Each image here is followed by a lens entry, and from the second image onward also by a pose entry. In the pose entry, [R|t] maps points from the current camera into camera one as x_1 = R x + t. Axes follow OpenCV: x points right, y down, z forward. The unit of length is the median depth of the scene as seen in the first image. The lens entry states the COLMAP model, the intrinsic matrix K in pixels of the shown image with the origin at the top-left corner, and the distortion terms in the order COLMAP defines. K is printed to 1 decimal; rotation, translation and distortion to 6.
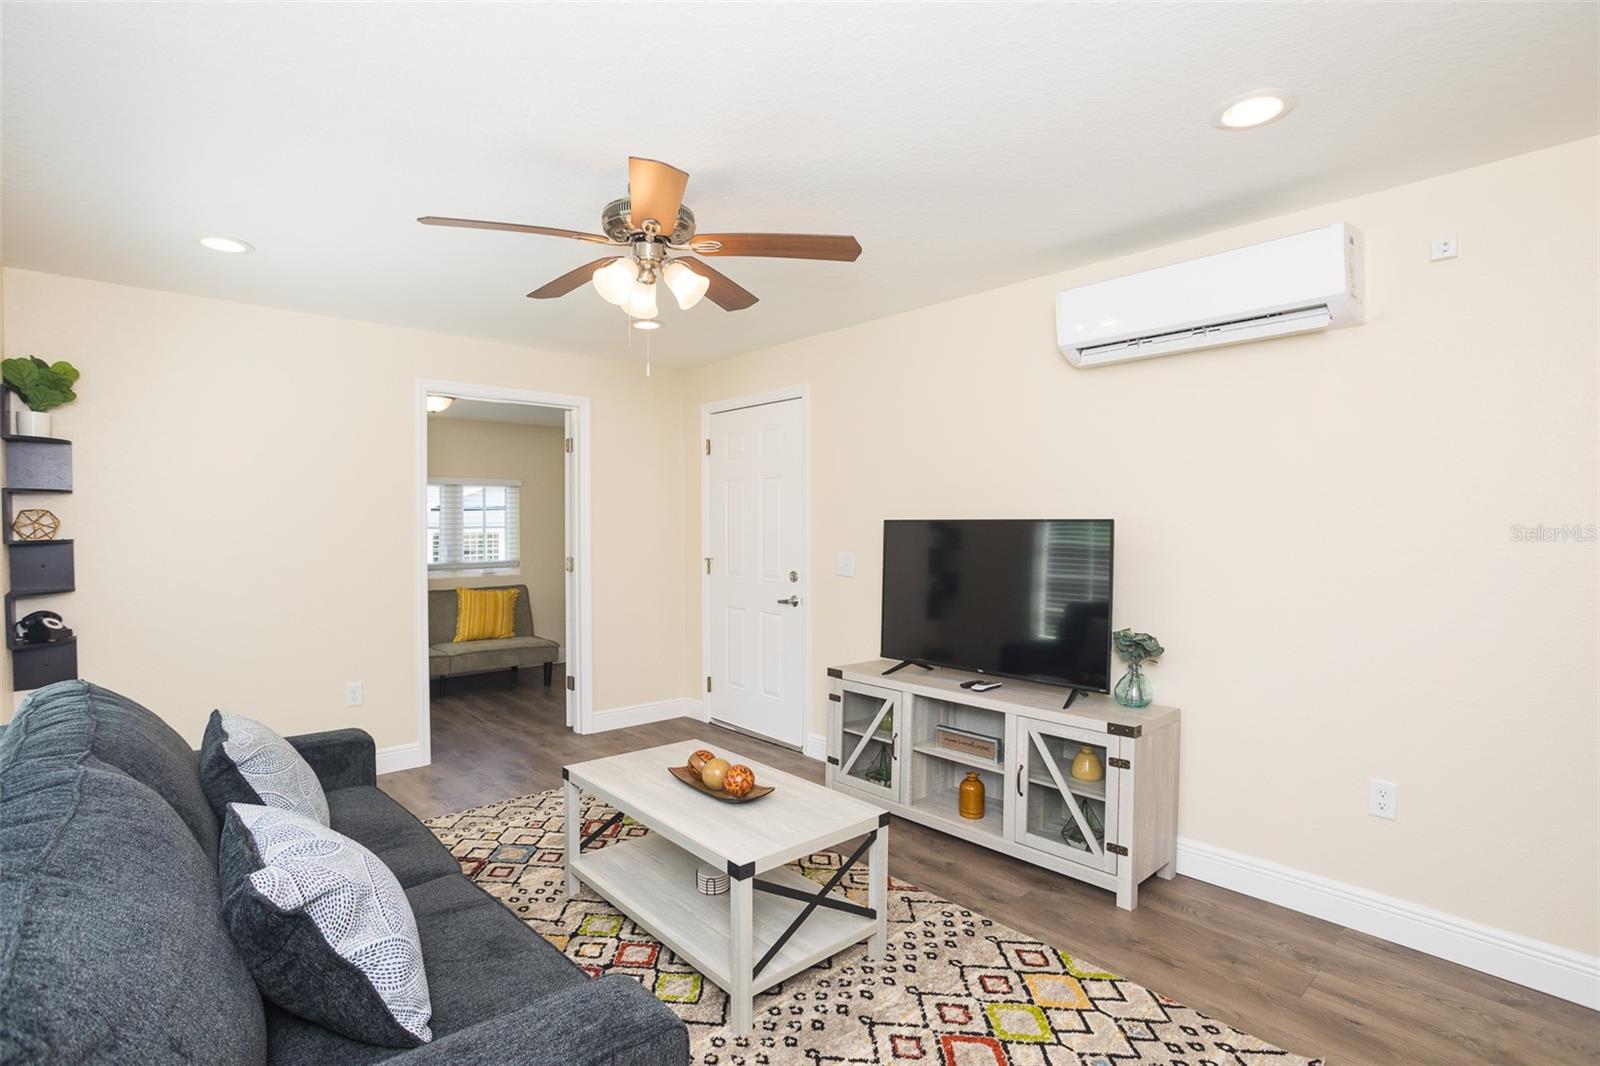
lens RADIAL K [[771.4, 0, 790.6], [0, 771.4, 539.0], [0, 0, 1]] dist [-0.075488, 0.035936]
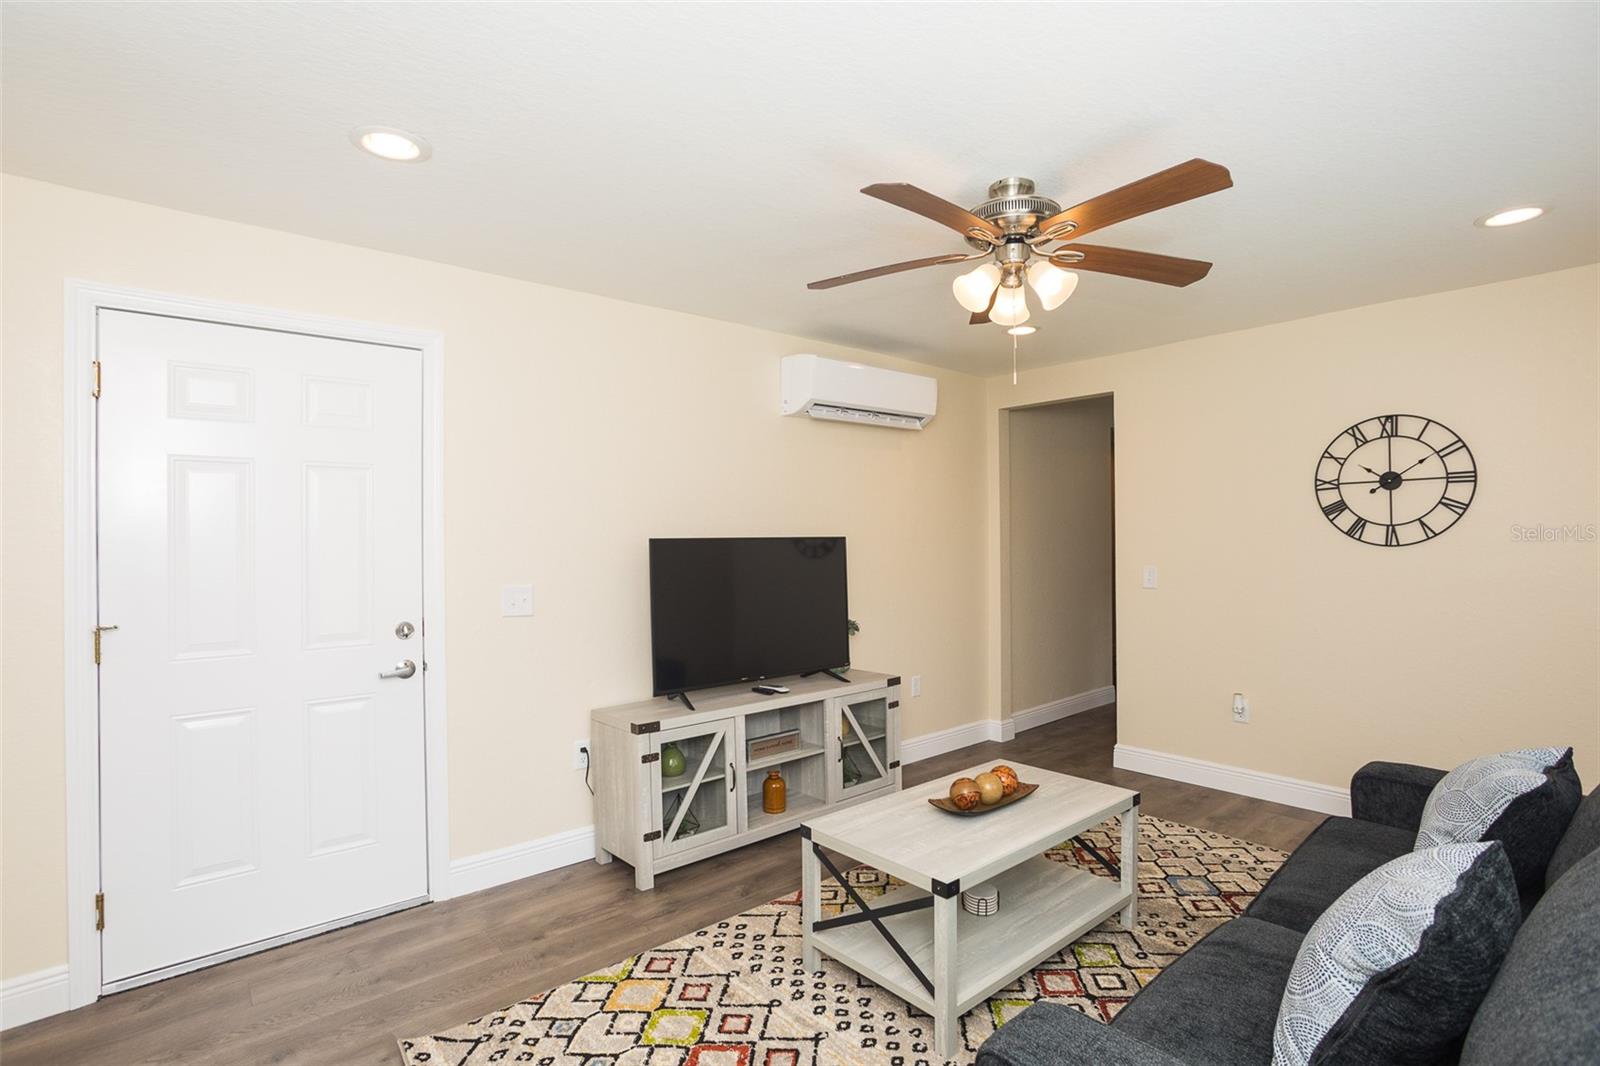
lens RADIAL K [[771.4, 0, 790.6], [0, 771.4, 539.0], [0, 0, 1]] dist [-0.075488, 0.035936]
pose [[0.022165, -0.003253, 0.999749, -0.850497], [0.030234, 0.999540, 0.002582, -0.025250], [-0.999297, 0.030170, 0.022253, 0.944552]]
